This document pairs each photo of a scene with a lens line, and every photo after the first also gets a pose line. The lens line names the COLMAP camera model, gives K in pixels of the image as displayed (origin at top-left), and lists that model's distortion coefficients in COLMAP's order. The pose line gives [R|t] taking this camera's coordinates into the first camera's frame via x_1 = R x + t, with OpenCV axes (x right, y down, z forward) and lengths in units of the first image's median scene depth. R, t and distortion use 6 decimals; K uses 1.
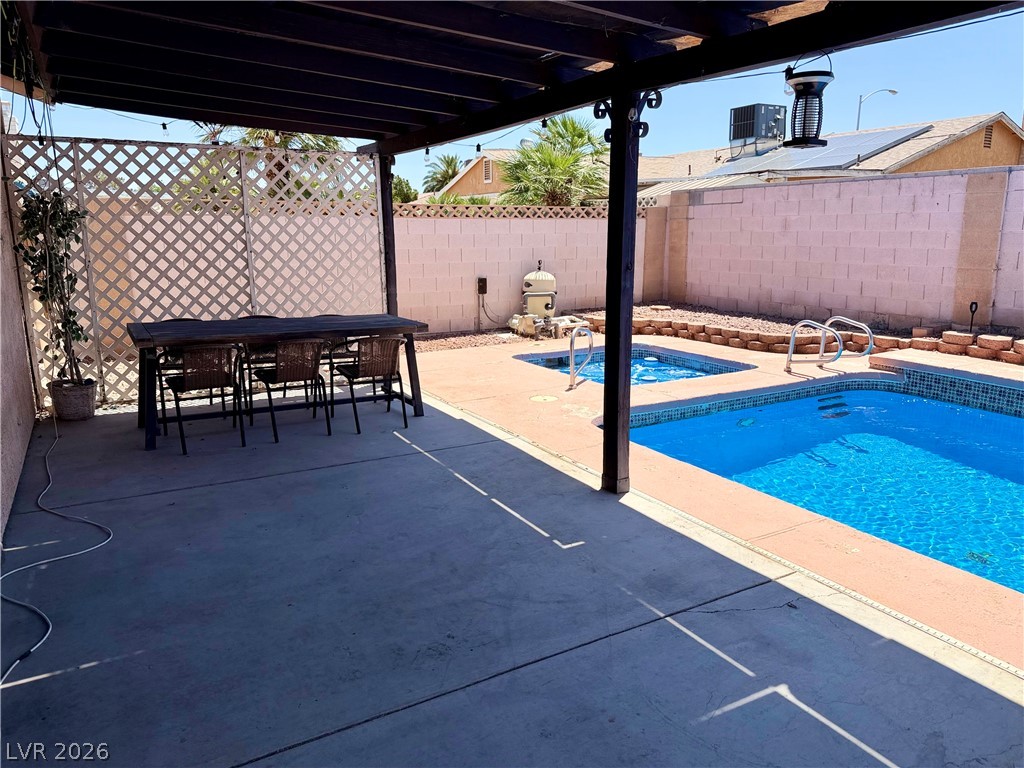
lens RADIAL K [[725.0, 0, 511.6], [0, 725.0, 378.1], [0, 0, 1]] dist [0.070782, -0.096566]
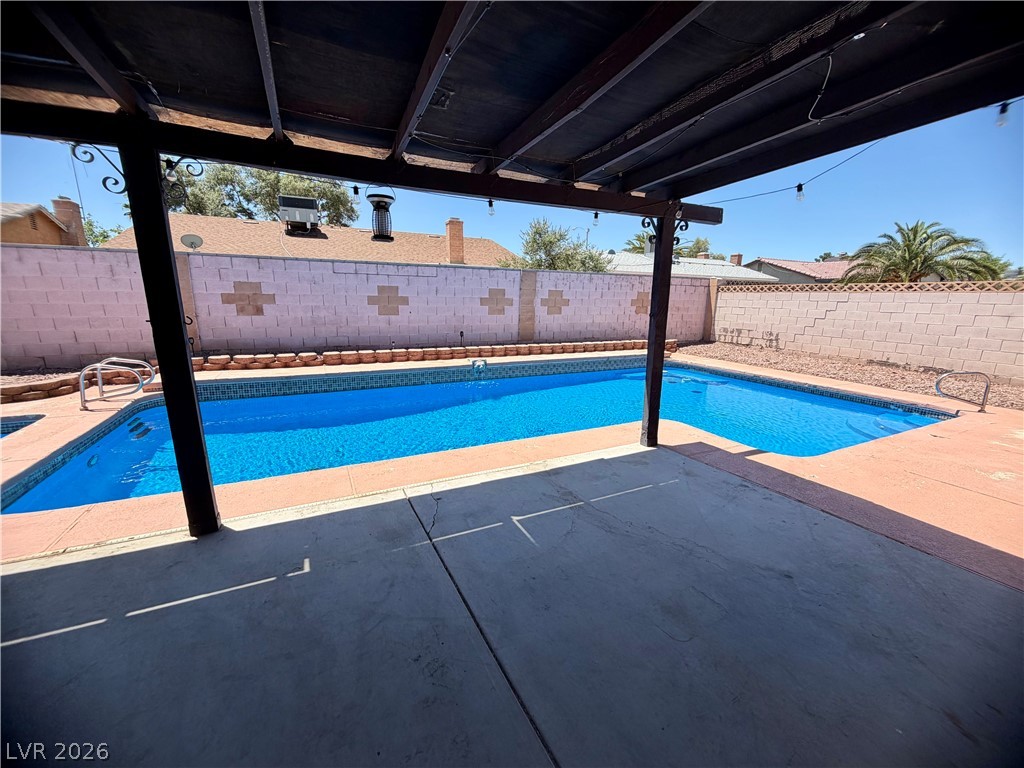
lens RADIAL K [[407.8, 0, 514.0], [0, 407.8, 390.6], [0, 0, 1]] dist [-0.001345, -0.000386]
pose [[0.073635, -0.218919, 0.972961, -0.144153], [0.185688, 0.961558, 0.202300, -0.031733], [-0.979846, 0.165770, 0.111455, 0.181604]]
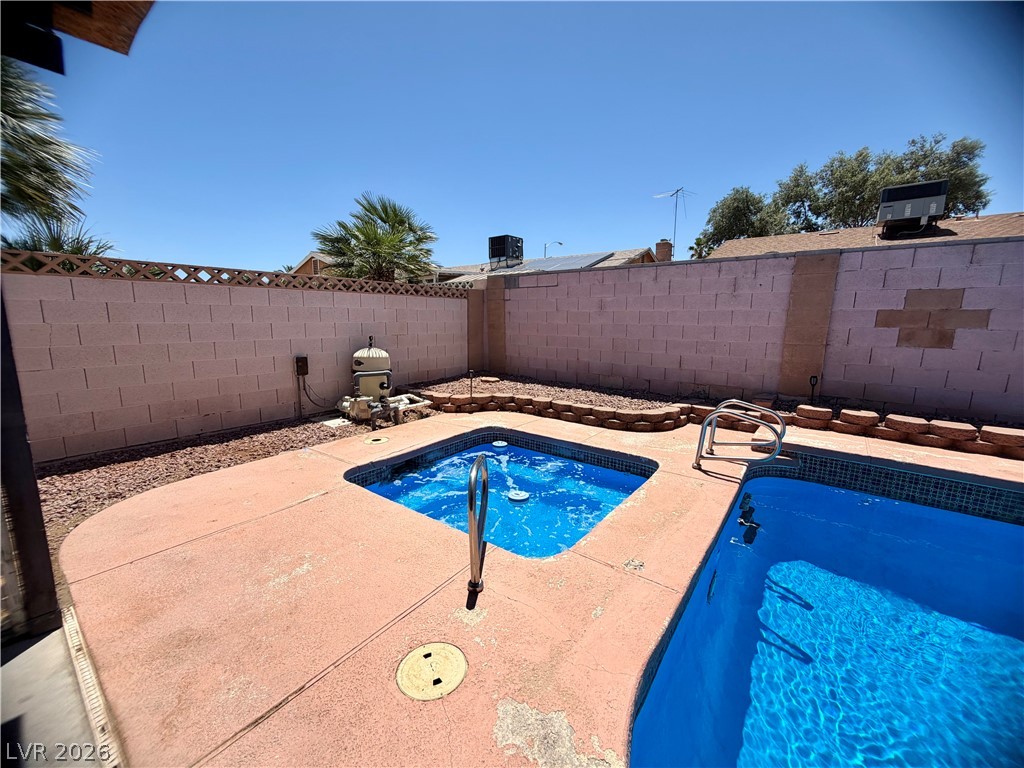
lens RADIAL K [[408.1, 0, 514.1], [0, 408.1, 384.2], [0, 0, 1]] dist [0.013947, -0.000173]
pose [[0.920902, -0.049229, 0.386674, 0.002462], [0.064669, 0.997541, -0.027015, -0.077460], [-0.384393, 0.049884, 0.921821, 0.463619]]
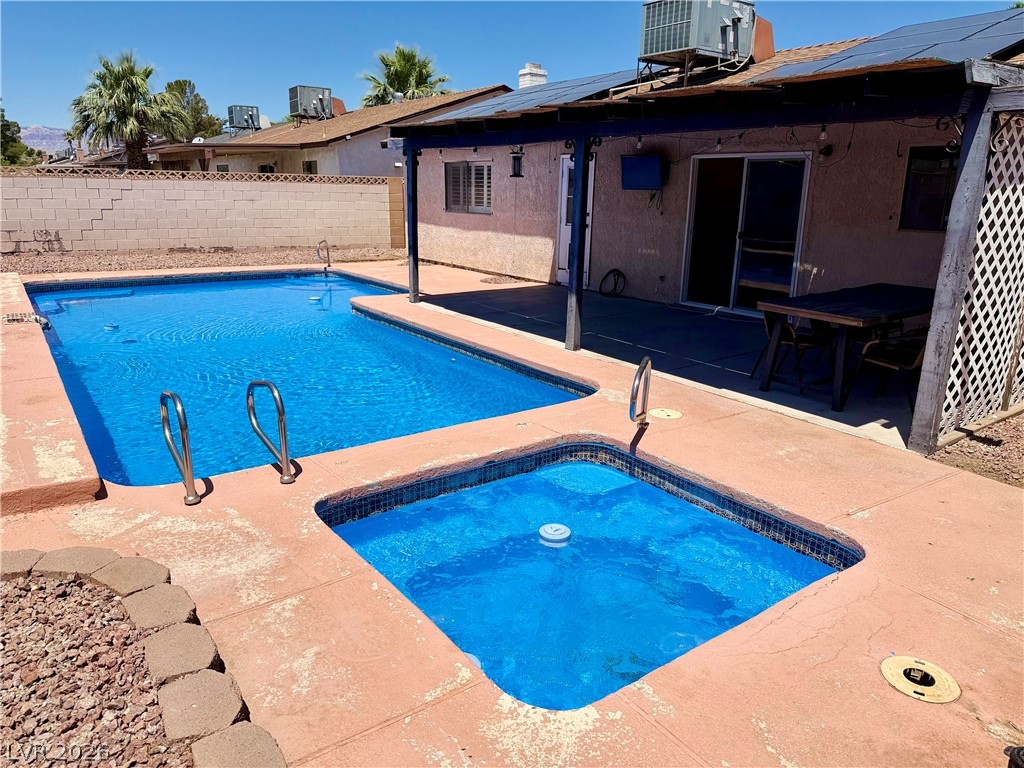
lens RADIAL K [[725.0, 0, 511.6], [0, 725.0, 378.1], [0, 0, 1]] dist [0.070782, -0.096566]
pose [[-0.994944, 0.012855, -0.099602, 0.192357], [-0.032760, 0.895982, 0.442880, -0.236458], [0.094935, 0.443904, -0.891031, 1.067231]]
